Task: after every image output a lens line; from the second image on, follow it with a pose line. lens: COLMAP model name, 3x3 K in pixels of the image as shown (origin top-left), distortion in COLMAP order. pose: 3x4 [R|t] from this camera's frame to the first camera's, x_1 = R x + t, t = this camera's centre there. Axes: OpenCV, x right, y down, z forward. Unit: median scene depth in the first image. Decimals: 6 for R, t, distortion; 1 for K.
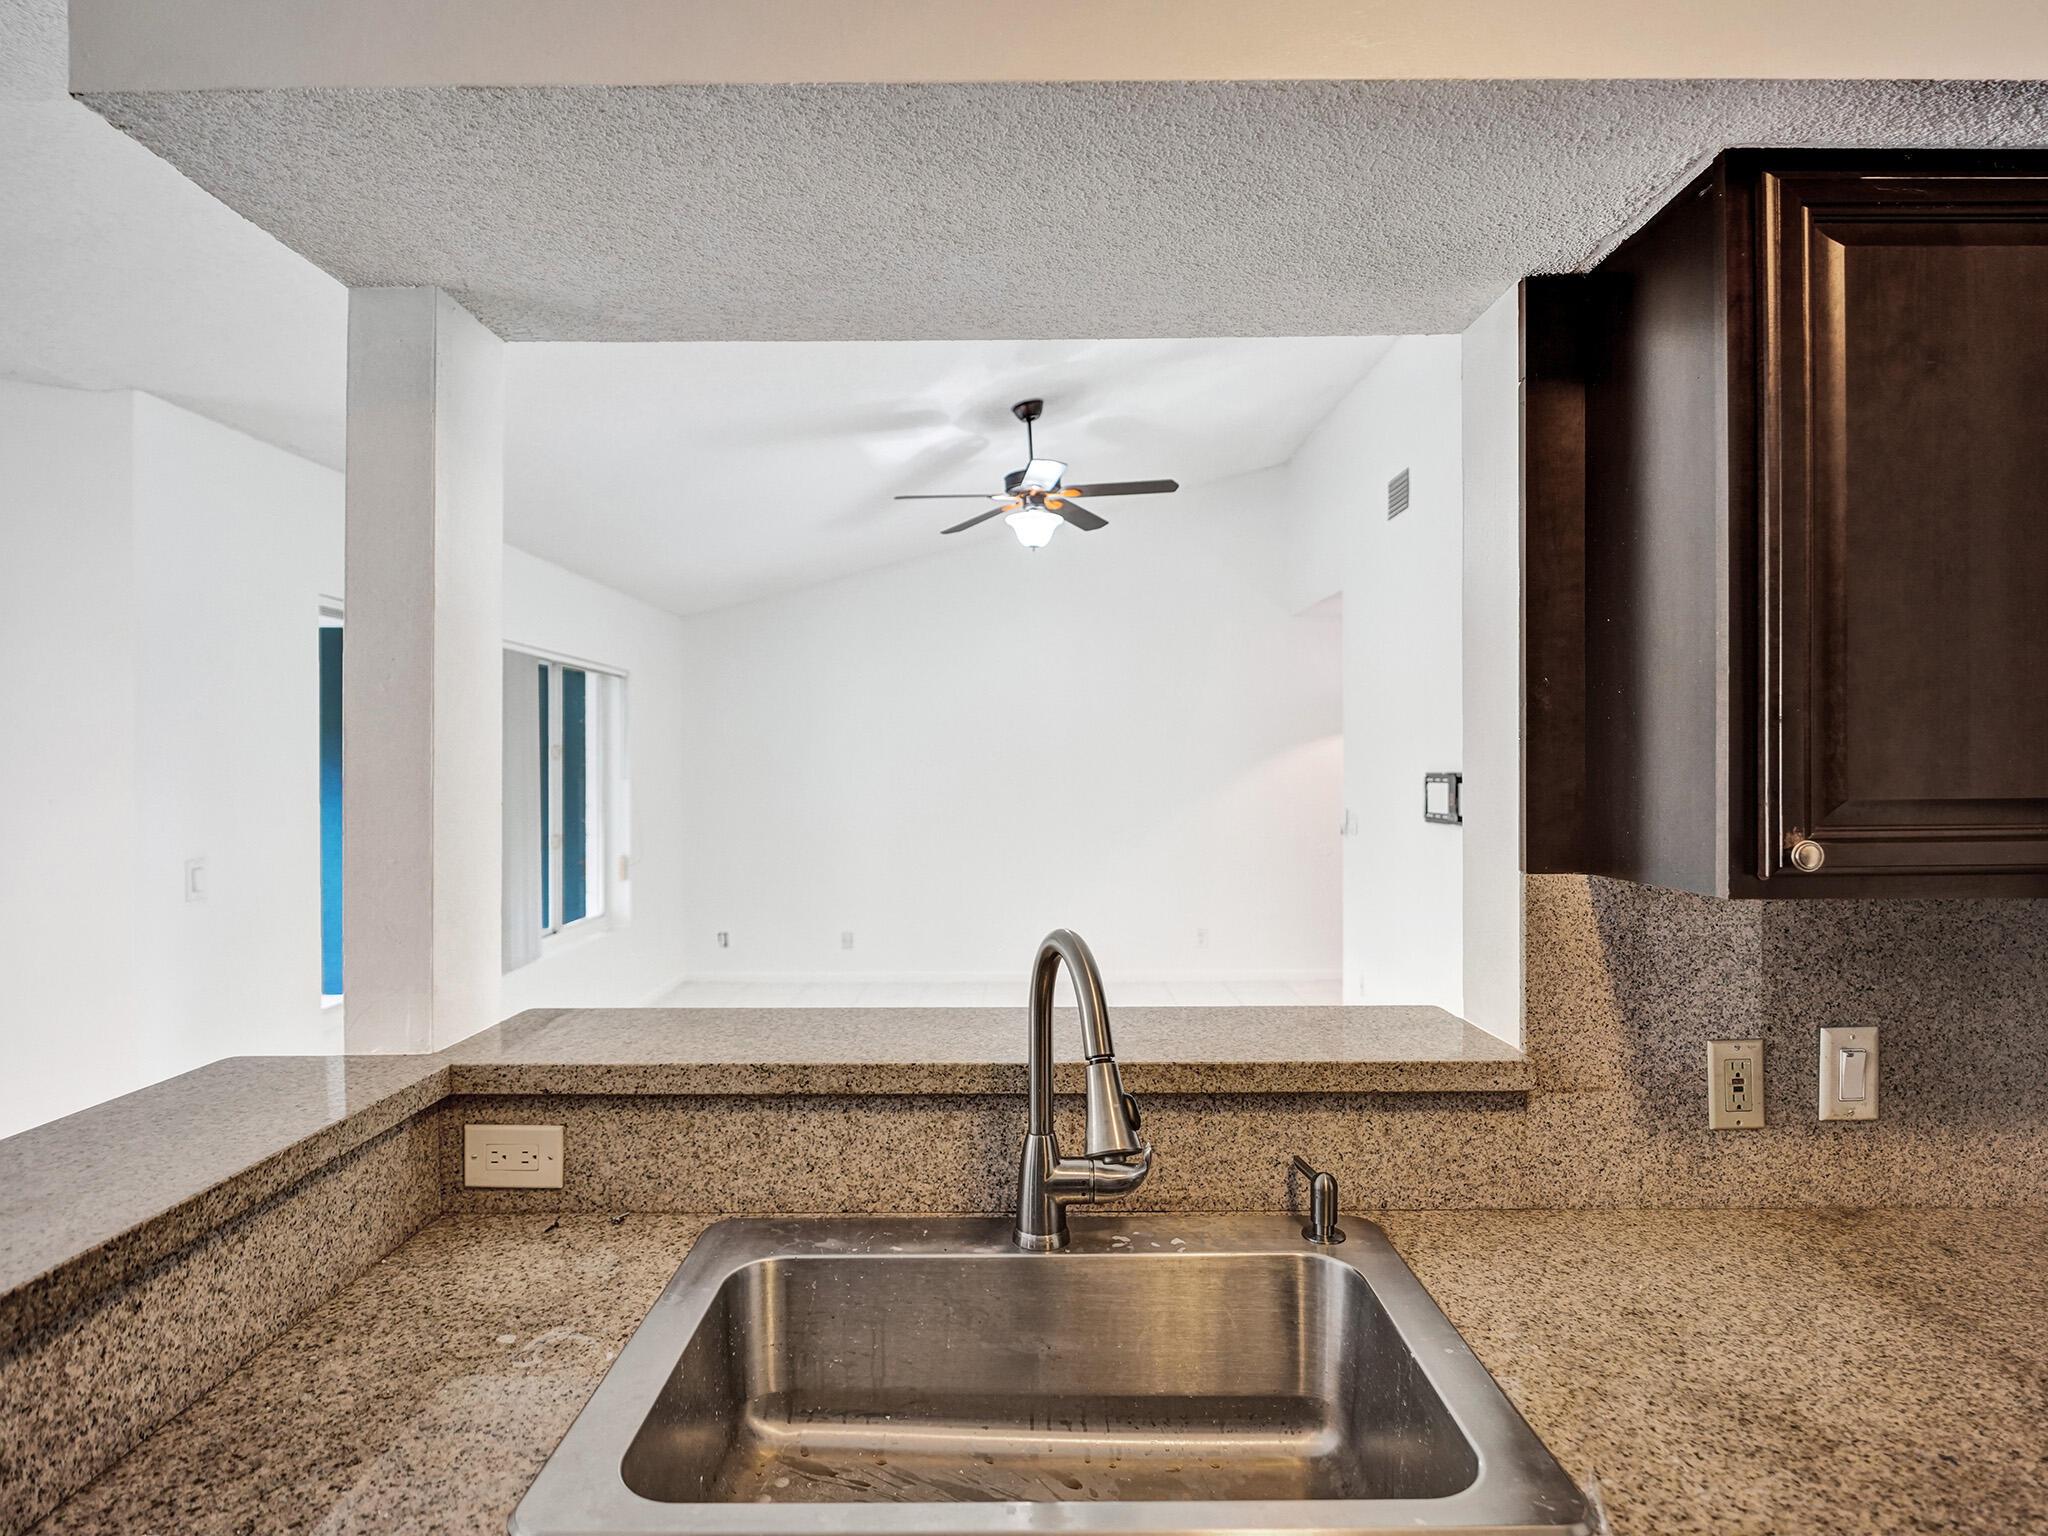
lens RADIAL K [[1064.8, 0, 1024.0], [0, 1064.8, 768.0], [0, 0, 1]] dist [0.004461, 0.000291]
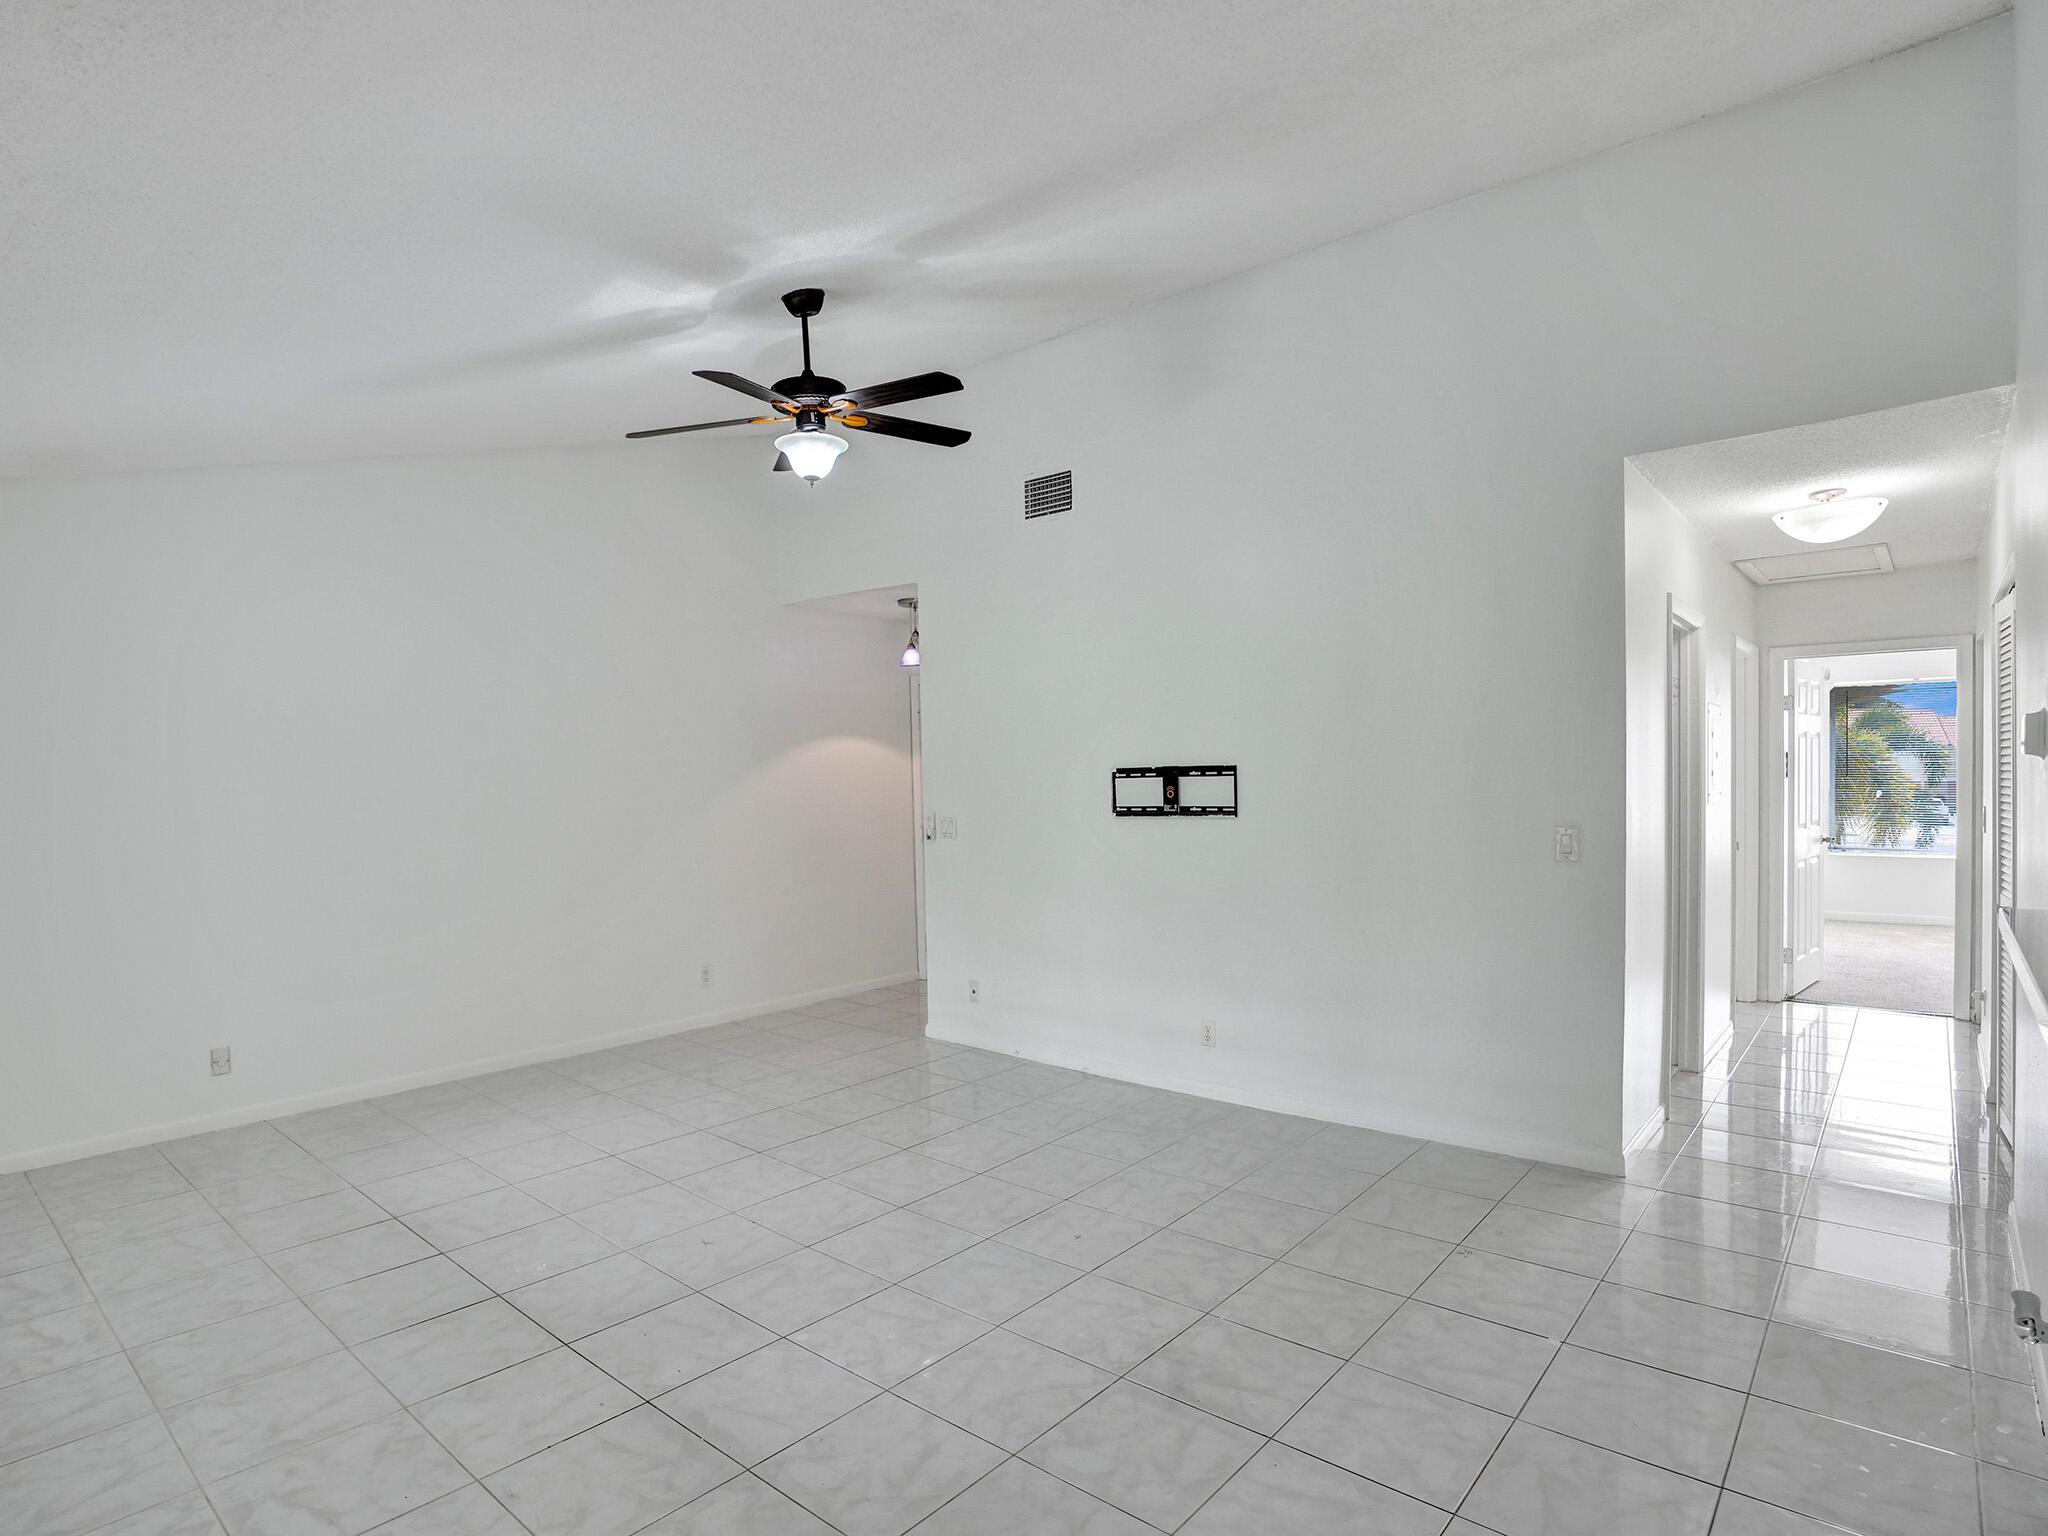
lens RADIAL K [[1102.8, 0, 1022.6], [0, 1102.8, 813.5], [0, 0, 1]] dist [-0.092675, 0.035998]
pose [[0.642563, -0.039710, 0.765204, -0.502929], [0.021329, 0.999196, 0.033943, 0.009923], [-0.765936, -0.005490, 0.642893, 0.377818]]
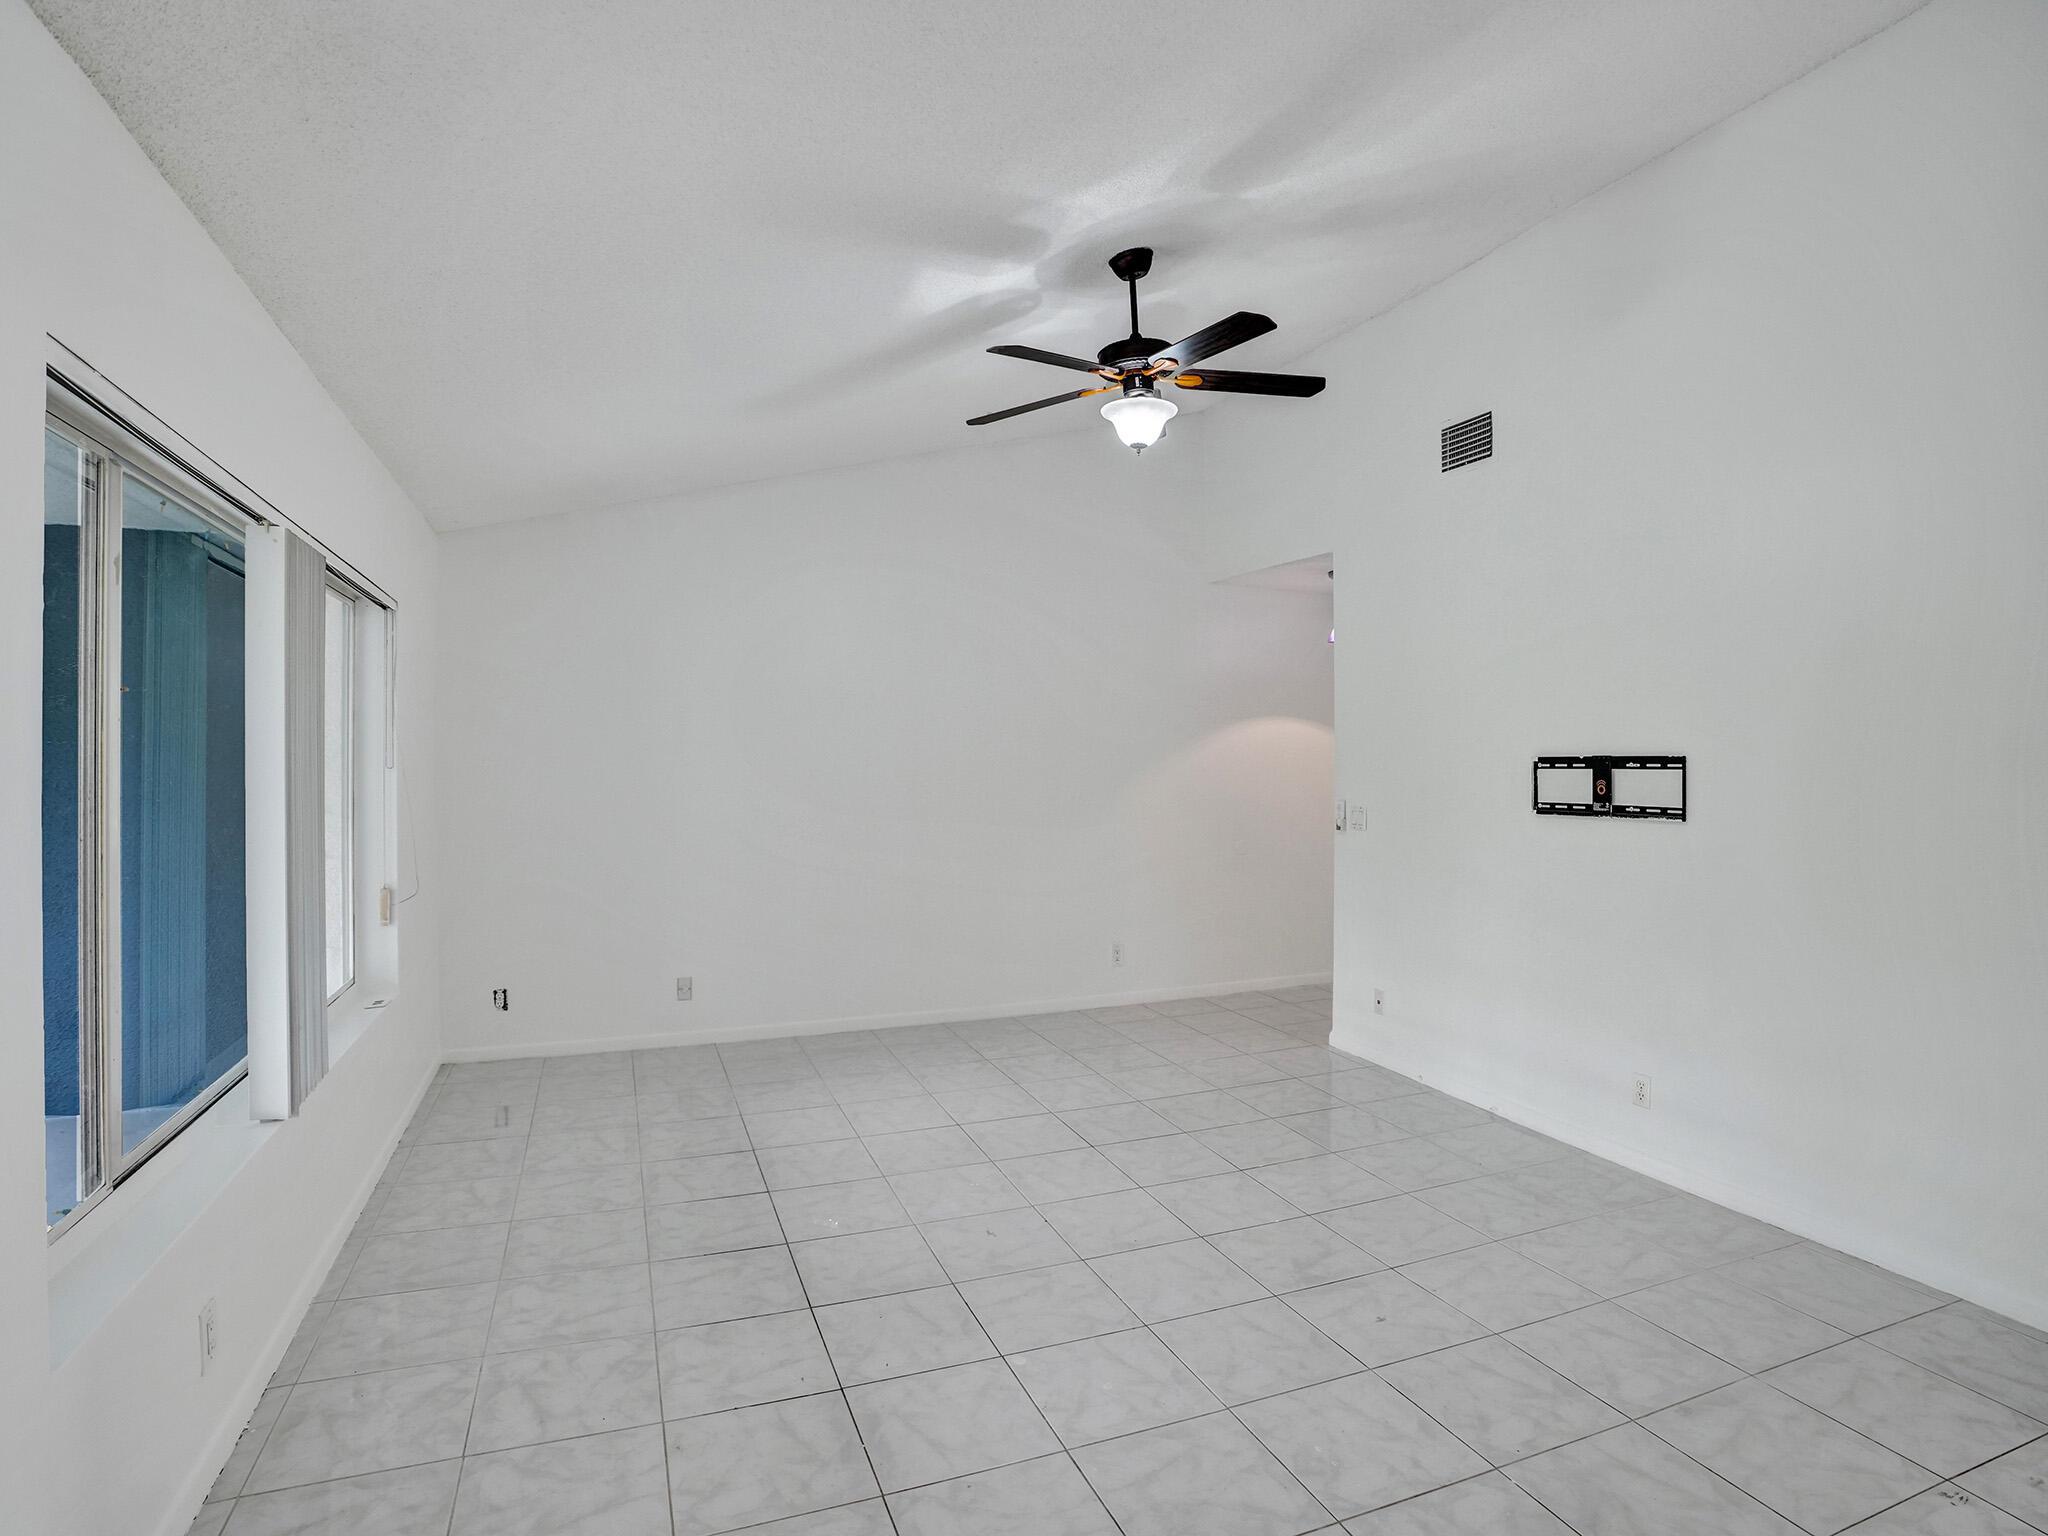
lens RADIAL K [[1083.6, 0, 1020.5], [0, 1083.6, 760.2], [0, 0, 1]] dist [-0.079934, 0.029499]
pose [[0.927788, 0.001299, 0.373105, -0.340707], [-0.000605, 0.999998, -0.001976, 0.008980], [-0.373107, 0.001607, 0.927787, 0.346978]]
